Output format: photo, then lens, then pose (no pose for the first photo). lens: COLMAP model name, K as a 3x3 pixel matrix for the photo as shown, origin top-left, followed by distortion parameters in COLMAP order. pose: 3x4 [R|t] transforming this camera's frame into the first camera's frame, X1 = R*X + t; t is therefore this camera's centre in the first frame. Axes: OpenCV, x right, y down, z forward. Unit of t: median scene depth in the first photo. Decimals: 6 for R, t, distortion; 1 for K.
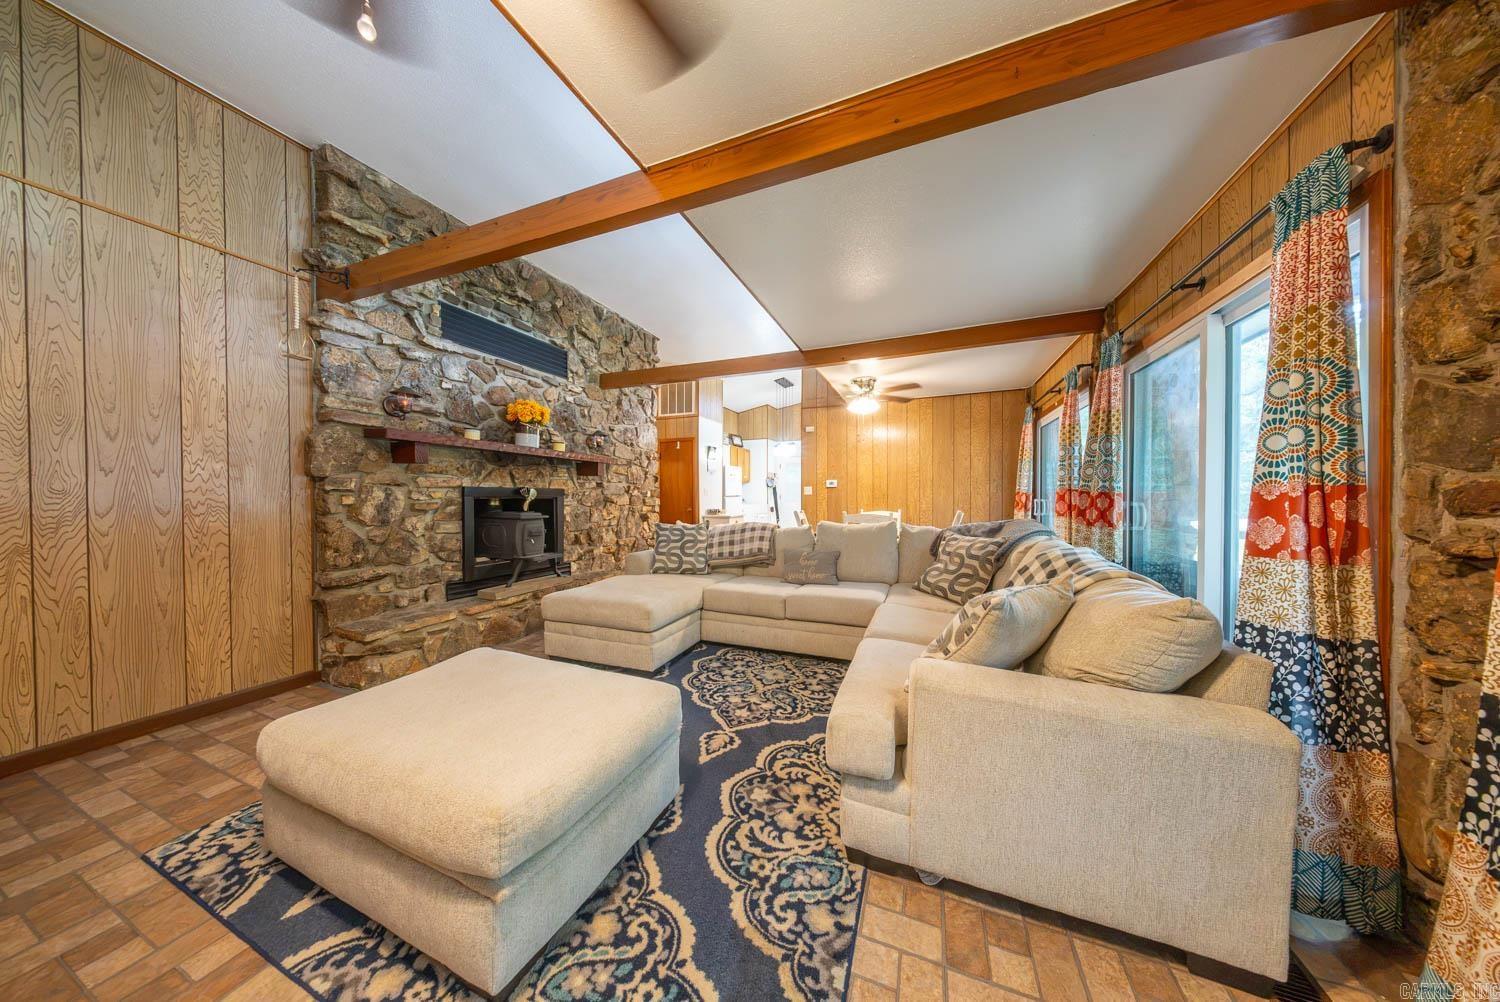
lens RADIAL K [[442.5, 0, 746.2], [0, 442.5, 499.5], [0, 0, 1]] dist [0.003610, -0.001722]
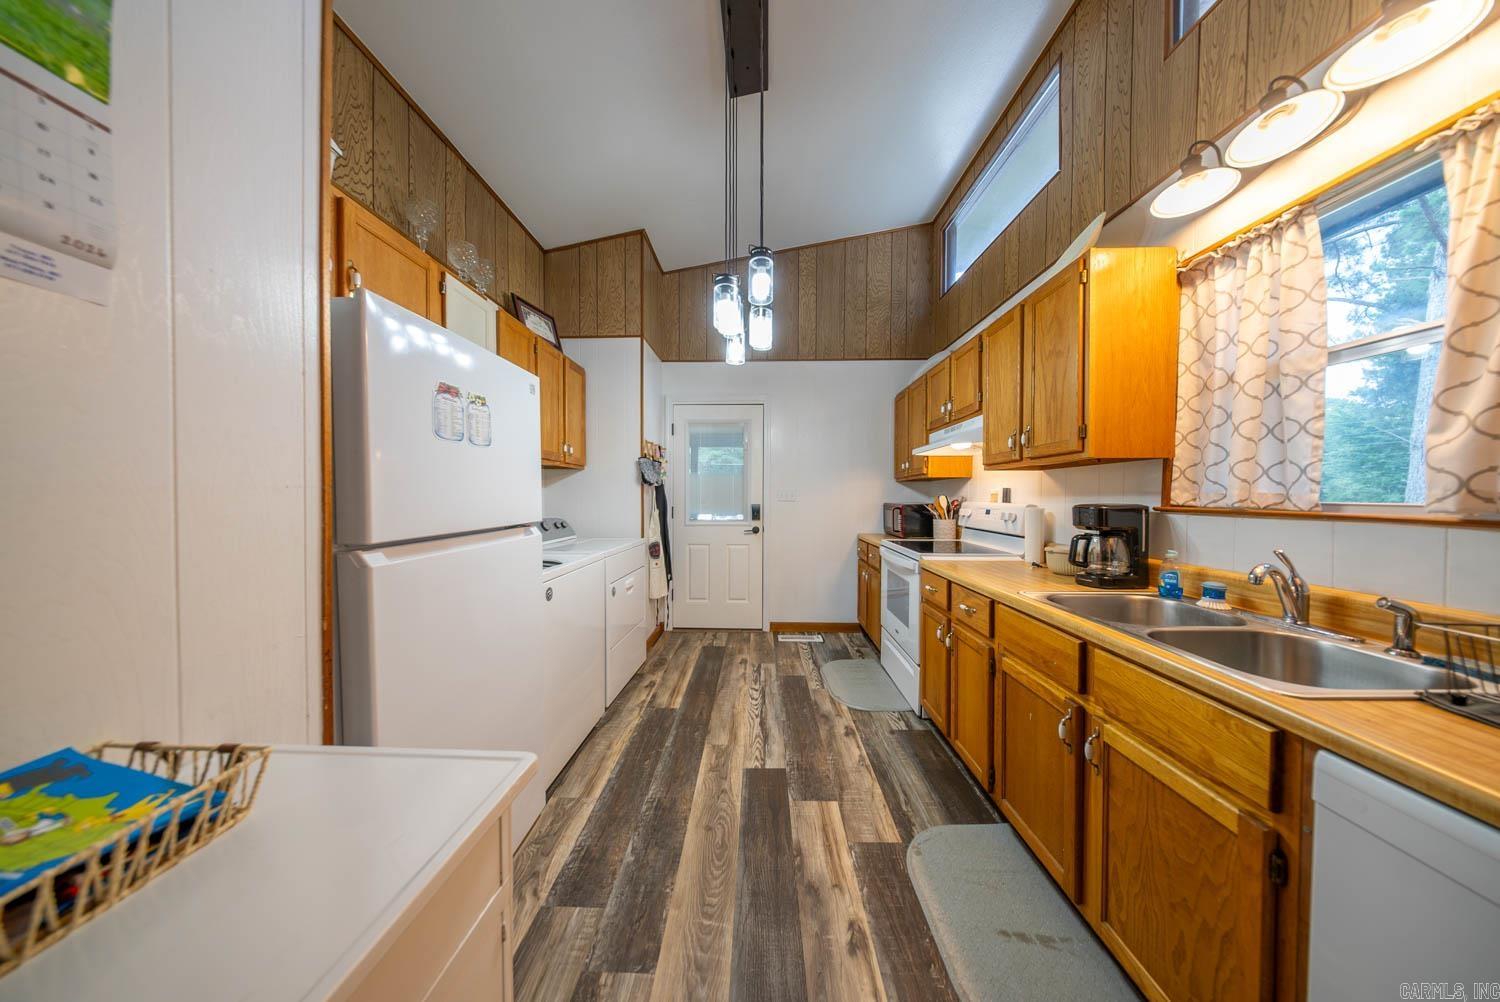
lens RADIAL K [[442.5, 0, 752.3], [0, 442.5, 502.9], [0, 0, 1]] dist [0.003610, -0.001722]
pose [[0.932389, 0.000220, 0.361455, 0.027498], [-0.000984, 0.999998, 0.001930, -0.077478], [-0.361454, -0.002155, 0.932387, 3.339816]]
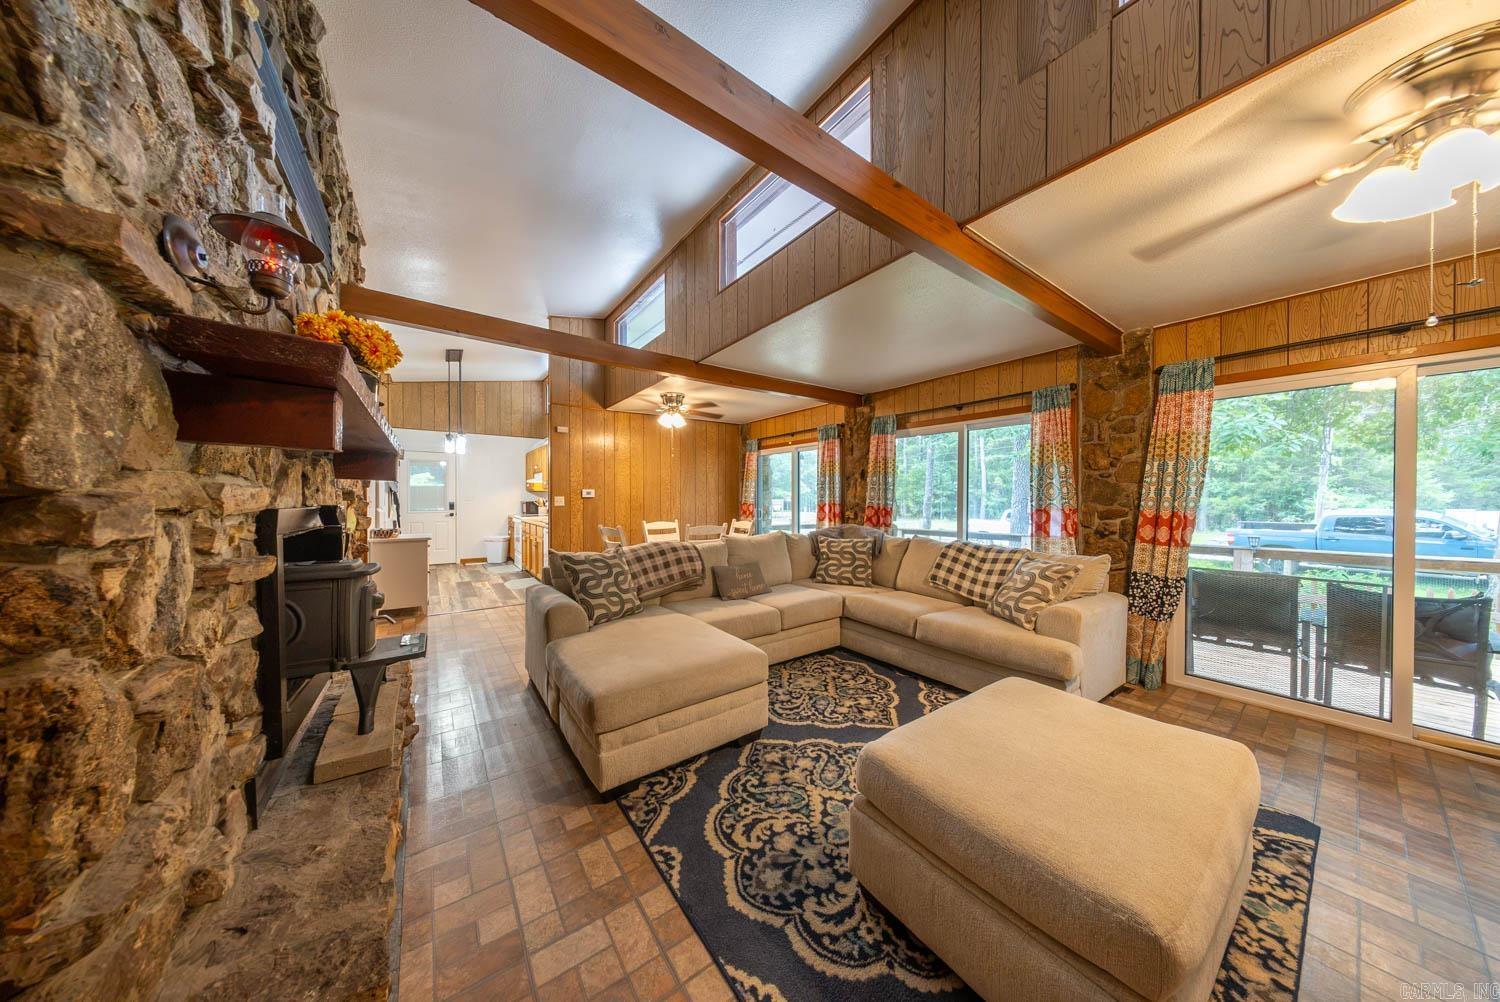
lens RADIAL K [[442.5, 0, 749.5], [0, 442.5, 503.7], [0, 0, 1]] dist [0.003610, -0.001722]
pose [[0.526713, -0.006977, 0.850014, -1.239933], [0.005477, 0.999973, 0.004814, -0.054542], [-0.850025, 0.002120, 0.526738, 0.756910]]
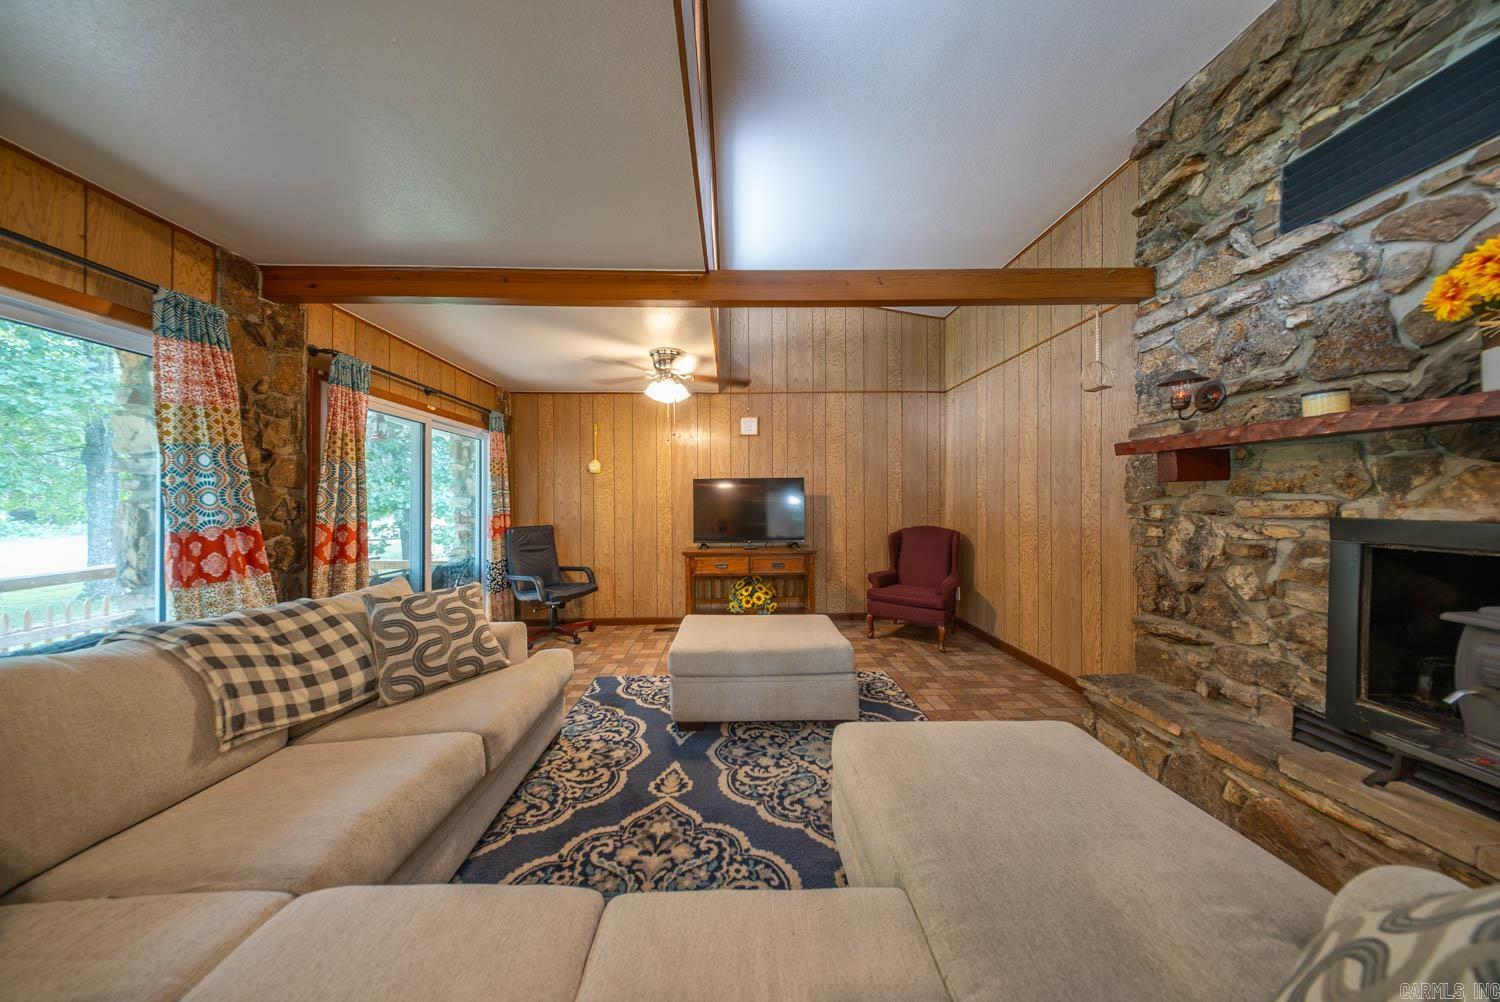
lens RADIAL K [[442.5, 0, 749.0], [0, 442.5, 502.5], [0, 0, 1]] dist [0.003610, -0.001722]
pose [[-0.910293, 0.006659, -0.413911, 0.181878], [0.001527, 0.999918, 0.012727, -0.087150], [0.413962, 0.010953, -0.910228, 1.954042]]
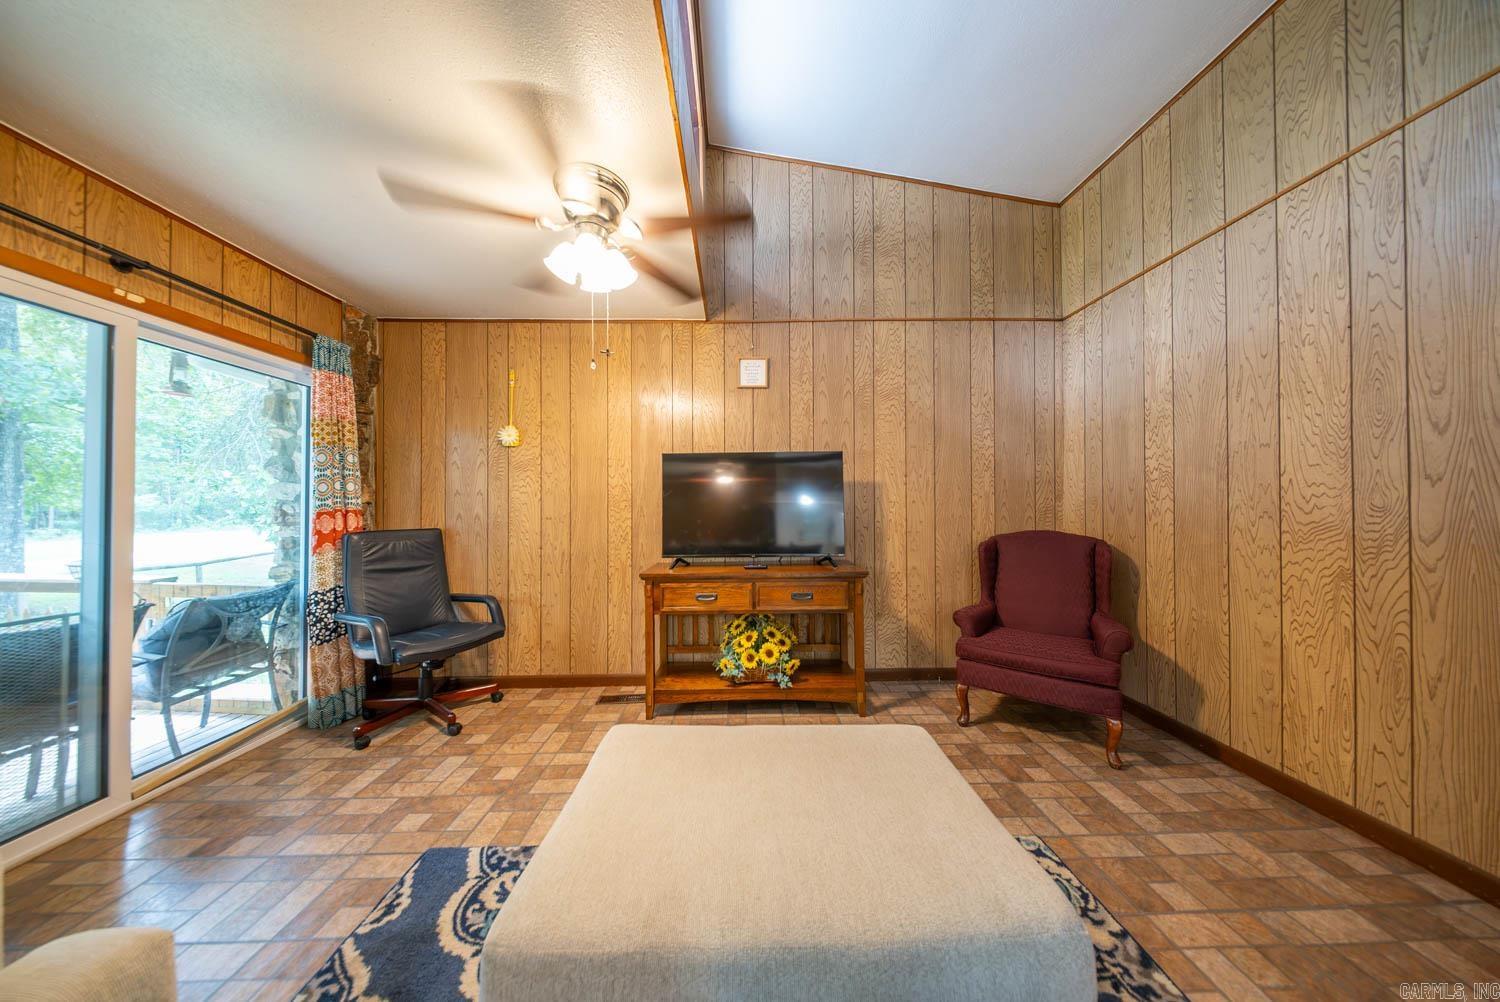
lens RADIAL K [[442.5, 0, 747.0], [0, 442.5, 504.0], [0, 0, 1]] dist [0.003610, -0.001722]
pose [[-0.917080, 0.002028, -0.398697, -0.168845], [0.000730, 0.999994, 0.003409, -0.027699], [0.398701, 0.002835, -0.917076, 1.192959]]
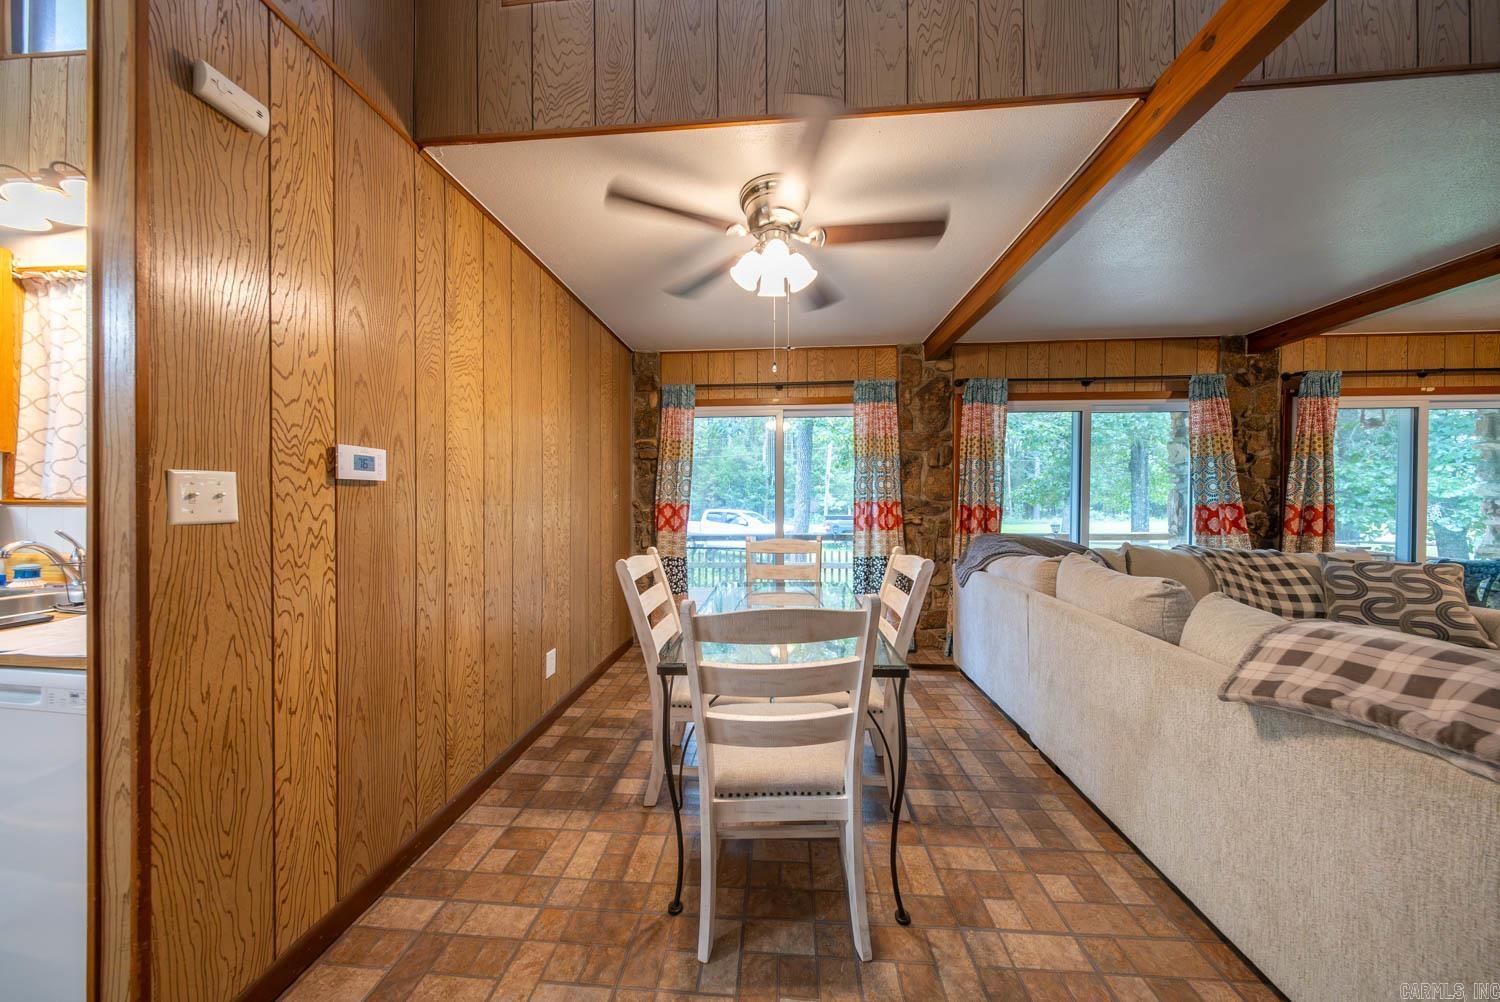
lens RADIAL K [[442.5, 0, 745.8], [0, 442.5, 503.5], [0, 0, 1]] dist [0.003610, -0.001722]
pose [[-0.305135, -0.002656, 0.952305, -0.185542], [0.011034, 0.999919, 0.006325, -0.052136], [-0.952245, 0.012438, -0.305081, 2.751623]]
